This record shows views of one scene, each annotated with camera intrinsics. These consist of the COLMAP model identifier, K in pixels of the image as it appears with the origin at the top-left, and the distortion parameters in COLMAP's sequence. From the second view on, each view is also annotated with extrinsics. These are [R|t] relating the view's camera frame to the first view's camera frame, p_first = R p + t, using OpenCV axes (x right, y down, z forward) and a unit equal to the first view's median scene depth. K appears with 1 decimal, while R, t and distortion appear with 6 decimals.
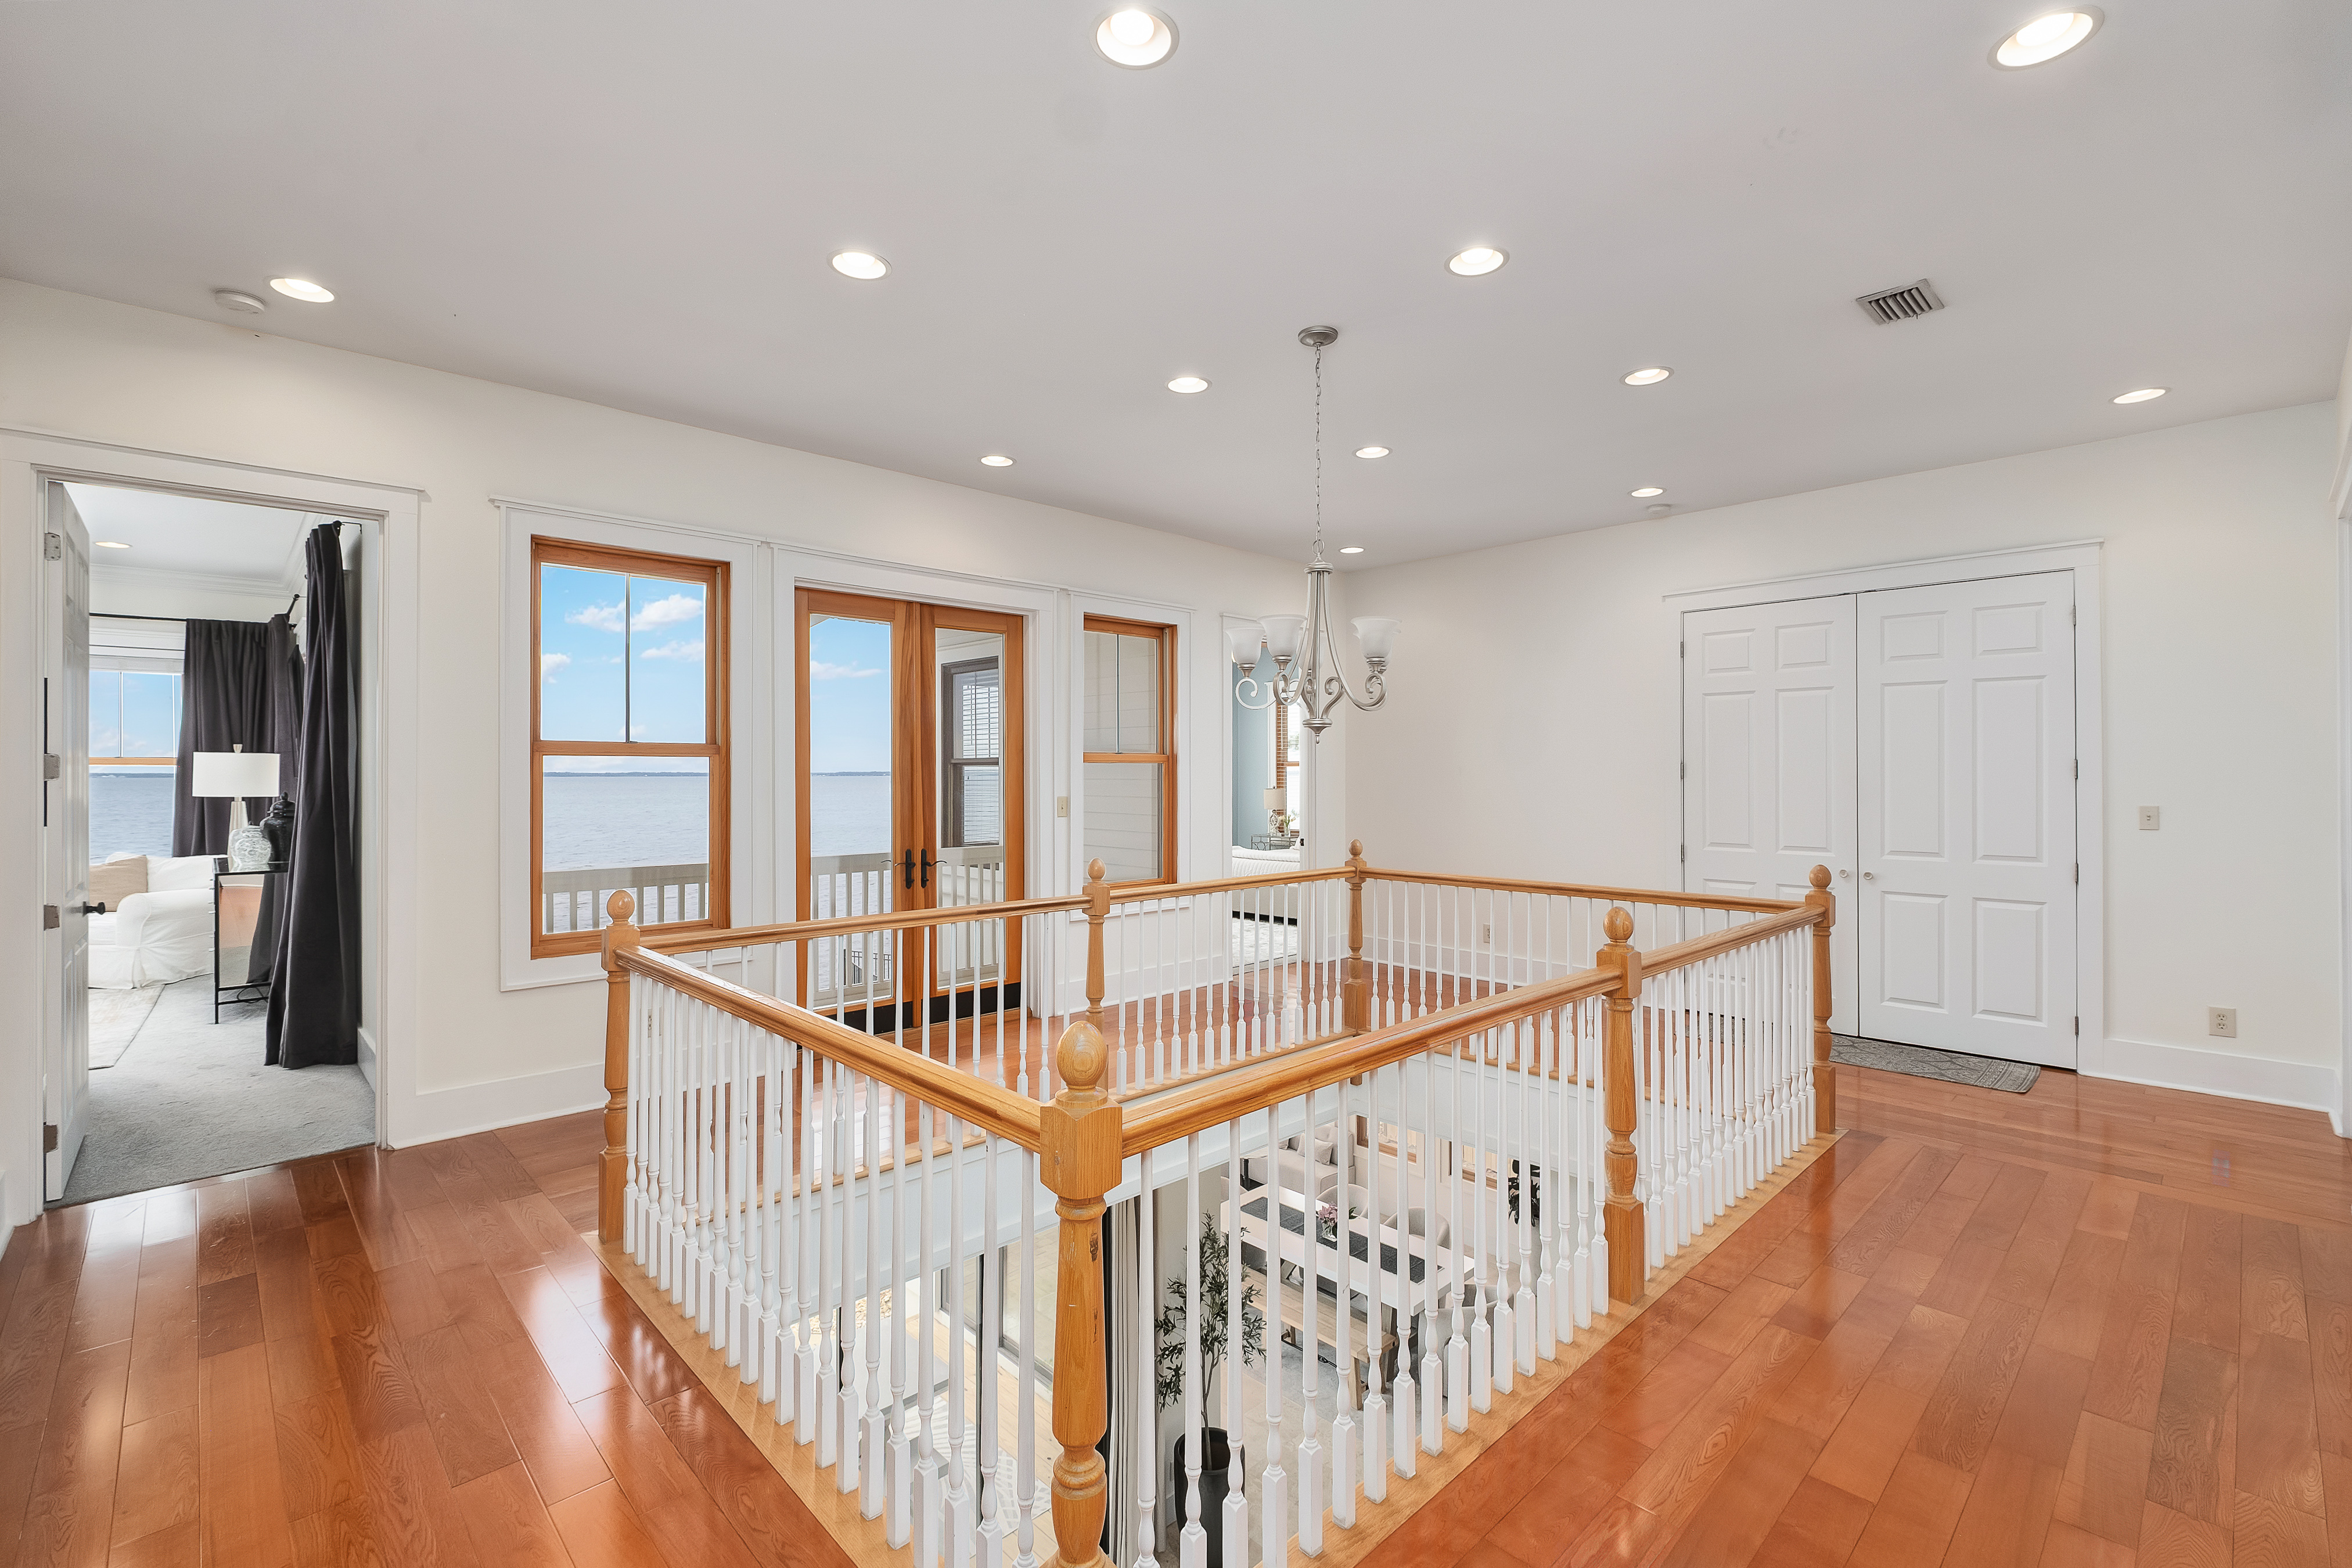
lens RADIAL K [[1020.6, 0, 1176.6], [0, 1020.6, 769.9], [0, 0, 1]] dist [0.000653, -0.002820]
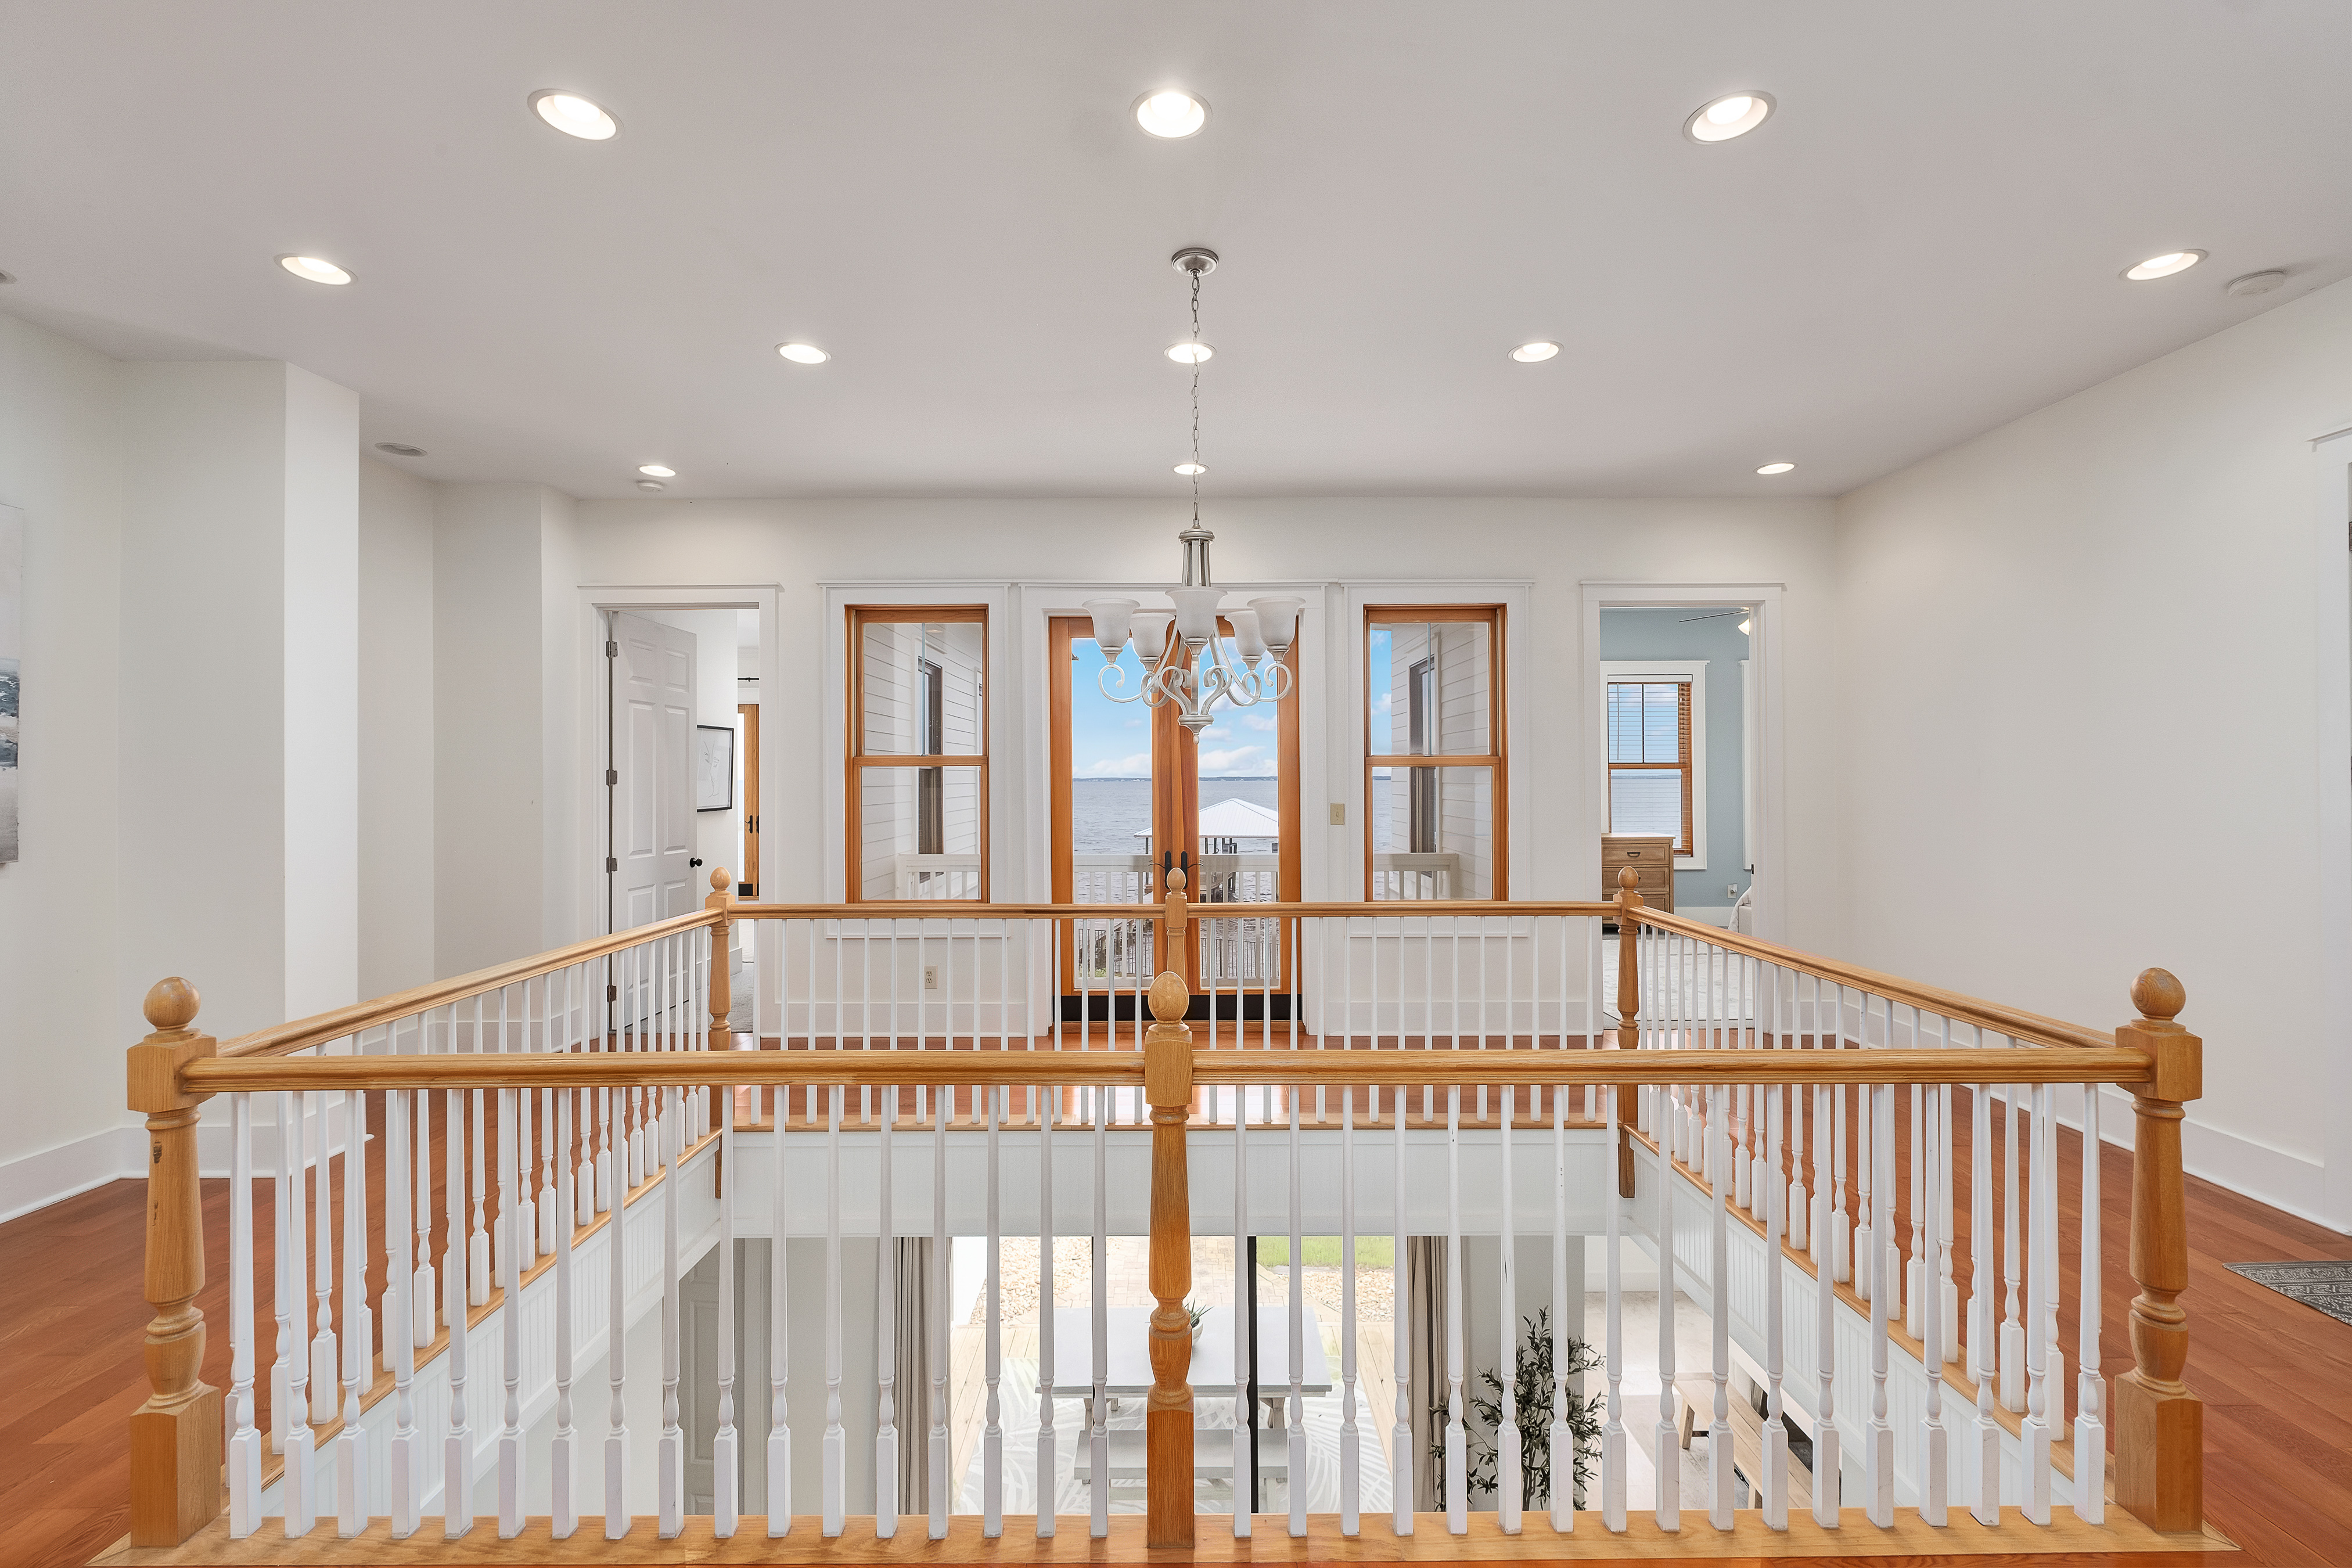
lens RADIAL K [[1020.6, 0, 1177.6], [0, 1020.6, 777.3], [0, 0, 1]] dist [0.000653, -0.002820]
pose [[0.714177, -0.001353, -0.699964, 0.478178], [0.001507, 0.999999, -0.000395, 0.001940], [0.699964, -0.000773, 0.714178, 0.248199]]
